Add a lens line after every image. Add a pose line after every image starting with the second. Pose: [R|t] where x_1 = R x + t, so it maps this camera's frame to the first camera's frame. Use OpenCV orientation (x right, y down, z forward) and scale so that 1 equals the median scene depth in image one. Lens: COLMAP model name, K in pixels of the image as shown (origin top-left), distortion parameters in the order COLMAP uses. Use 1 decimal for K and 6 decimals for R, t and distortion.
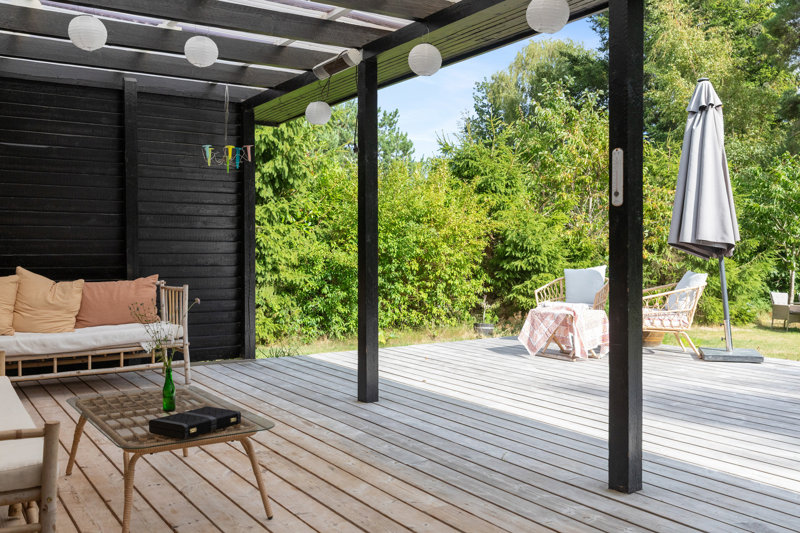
lens RADIAL K [[743.9, 0, 400.0], [0, 743.9, 266.5], [0, 0, 1]] dist [-0.009333, -0.007751]
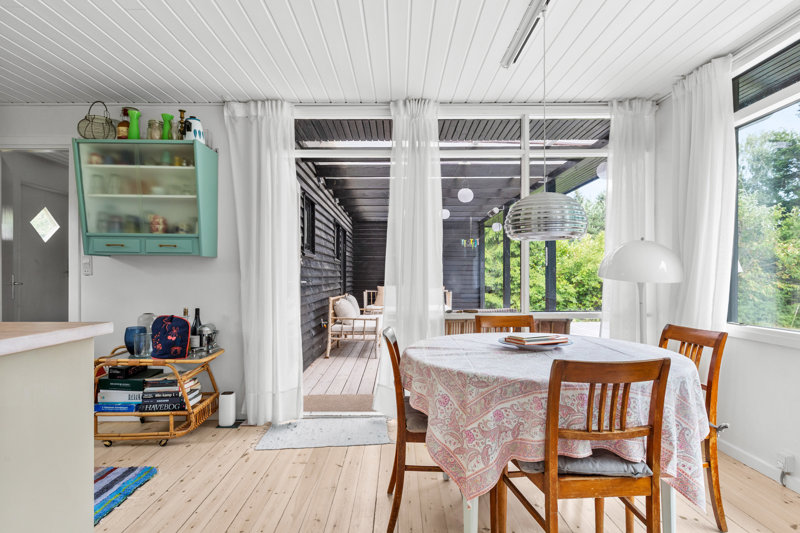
lens RADIAL K [[421.0, 0, 401.4], [0, 421.0, 277.8], [0, 0, 1]] dist [0.000029, 0.000333]
pose [[0.843192, 0.000477, -0.537612, 0.628641], [-0.012213, 0.999759, -0.018268, 0.006058], [0.537474, 0.021969, 0.842994, -0.672709]]
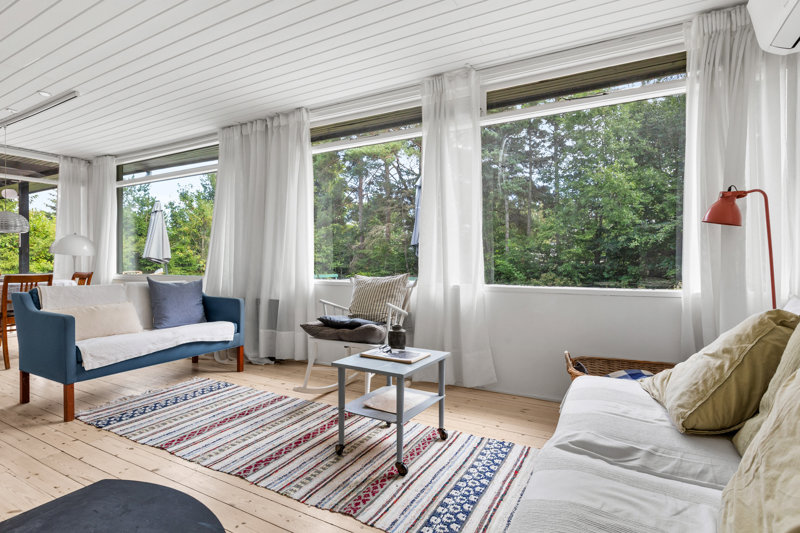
lens RADIAL K [[408.6, 0, 400.0], [0, 408.6, 266.5], [0, 0, 1]] dist [-0.000418, 0.000160]
pose [[0.882798, -0.004844, 0.469729, 0.914933], [0.012384, 0.999839, -0.012964, 0.065404], [-0.469590, 0.017262, 0.882716, -1.597325]]
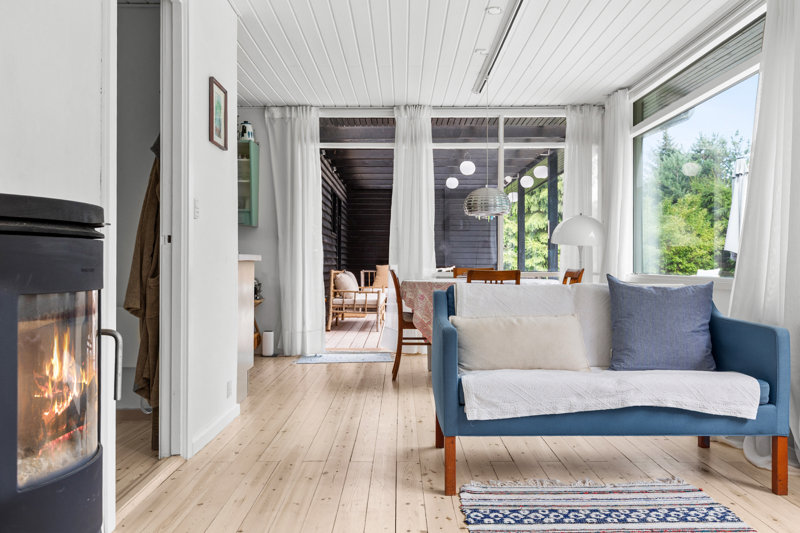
lens RADIAL K [[649.5, 0, 400.0], [0, 649.5, 266.5], [0, 0, 1]] dist [0.003383, -0.000860]
pose [[0.837564, 0.003420, -0.546328, 1.073849], [-0.016363, 0.999689, -0.018828, 0.079828], [0.546094, 0.024709, 0.837360, -1.347329]]
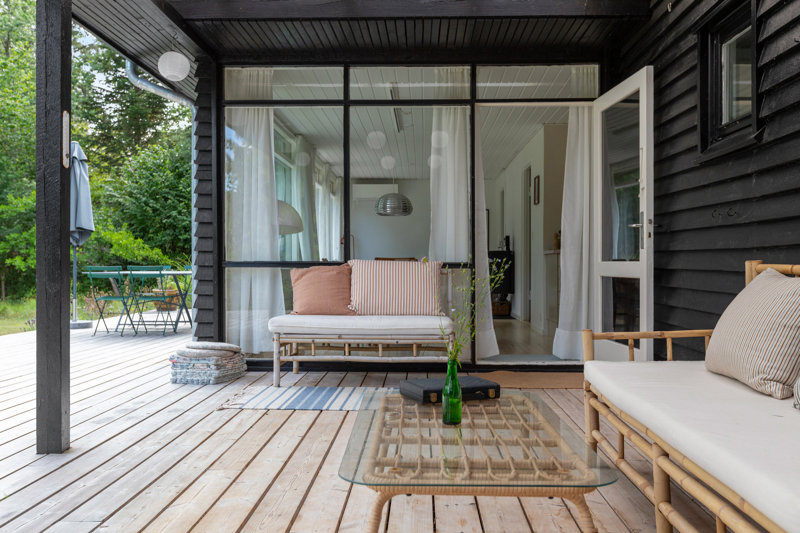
lens RADIAL K [[715.3, 0, 400.0], [0, 715.3, 266.5], [0, 0, 1]] dist [0.001256, -0.001549]
pose [[-0.820834, -0.001205, 0.571166, -0.588083], [0.015651, 0.999575, 0.024600, 0.034164], [-0.570953, 0.029132, -0.820466, 1.424429]]
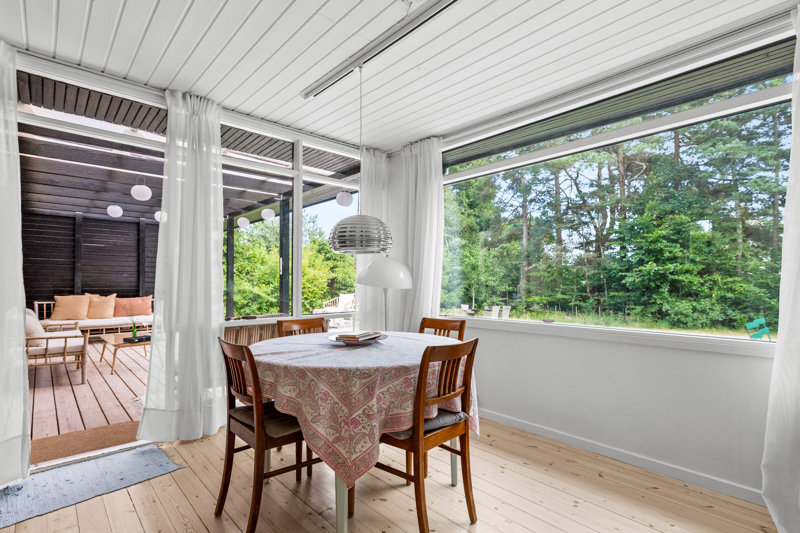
lens RADIAL K [[387.8, 0, 392.1], [0, 387.8, 280.2], [0, 0, 1]] dist [0.000477, 0.000285]
pose [[0.987571, 0.001259, 0.157167, 0.454020], [0.004244, 0.999390, -0.034676, 0.007831], [-0.157115, 0.034912, 0.986963, -0.722352]]
